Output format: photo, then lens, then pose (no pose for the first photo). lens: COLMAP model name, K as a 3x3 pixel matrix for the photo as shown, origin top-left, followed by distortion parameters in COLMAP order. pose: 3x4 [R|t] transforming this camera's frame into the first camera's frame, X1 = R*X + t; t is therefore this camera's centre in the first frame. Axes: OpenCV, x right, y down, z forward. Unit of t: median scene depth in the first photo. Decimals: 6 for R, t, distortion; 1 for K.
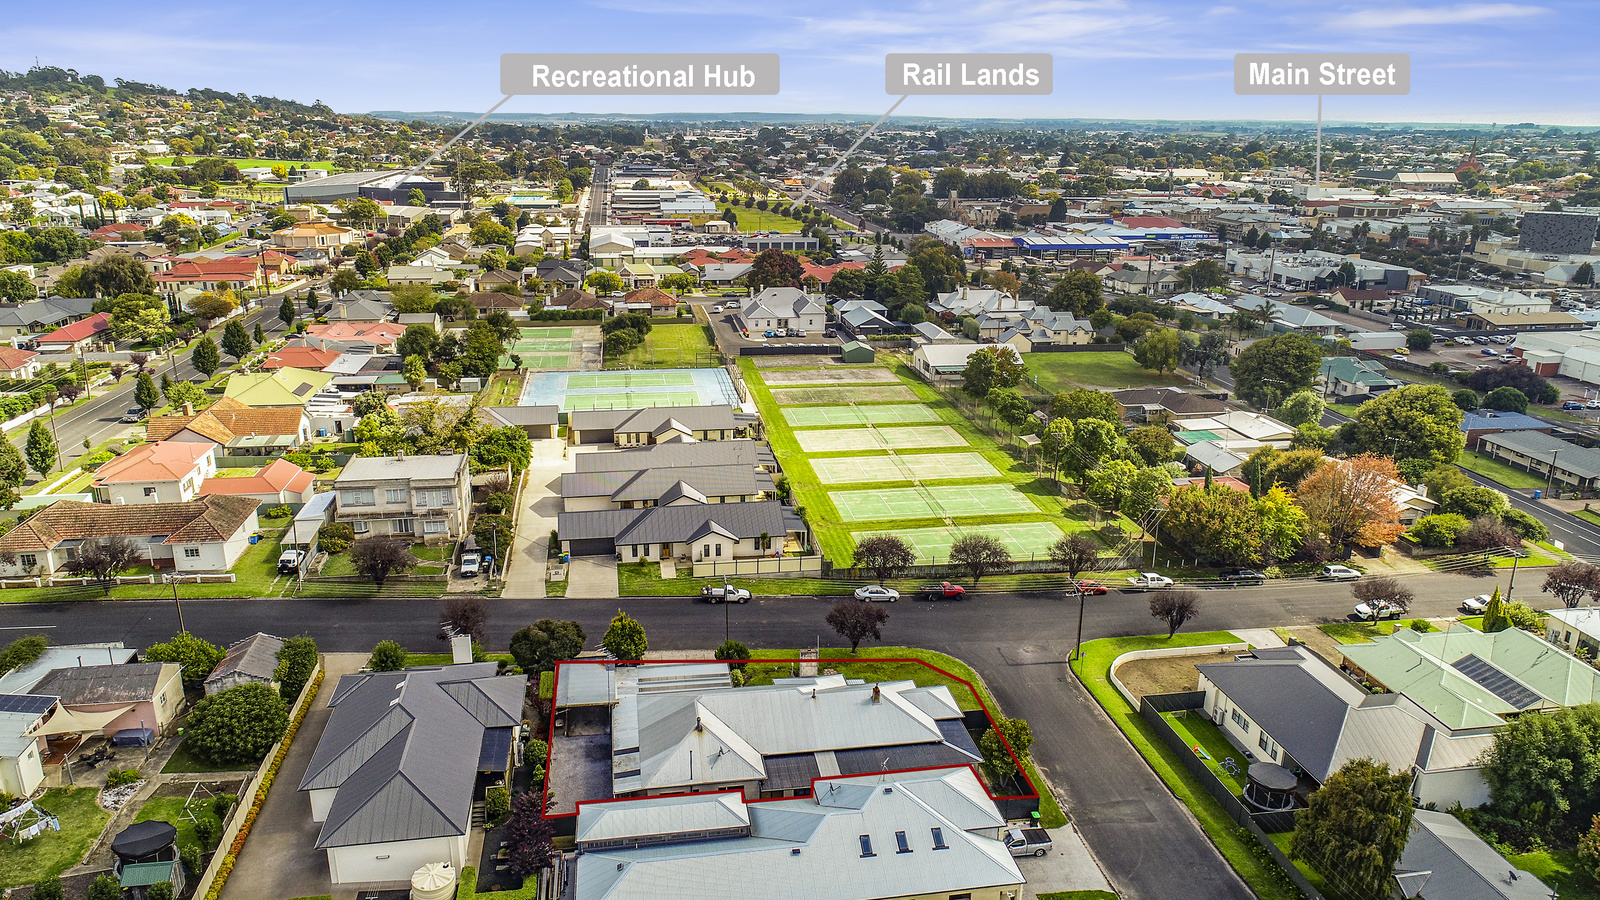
lens RADIAL K [[1100.9, 0, 800.0], [0, 1100.9, 450.0], [0, 0, 1]] dist [-0.002841, -0.001298]
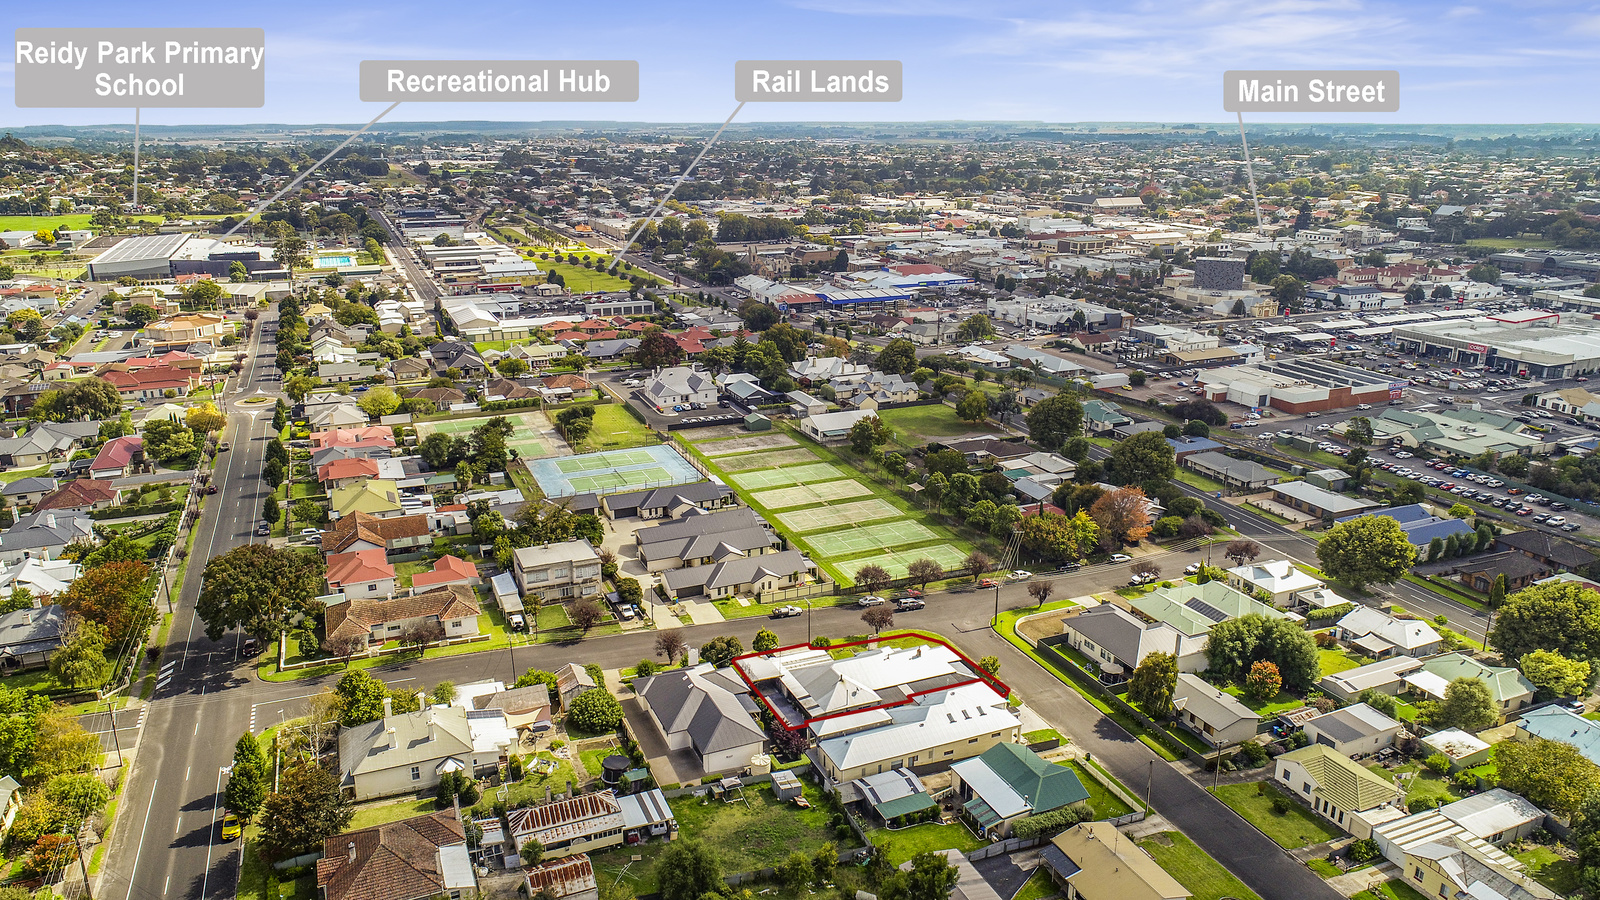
lens RADIAL K [[1100.9, 0, 800.0], [0, 1100.9, 450.0], [0, 0, 1]] dist [-0.002841, -0.001298]
pose [[0.971545, -0.081908, 0.222243, -0.265627], [0.082650, 0.996561, 0.005978, -0.079676], [-0.221968, 0.012560, 0.974973, -0.415319]]
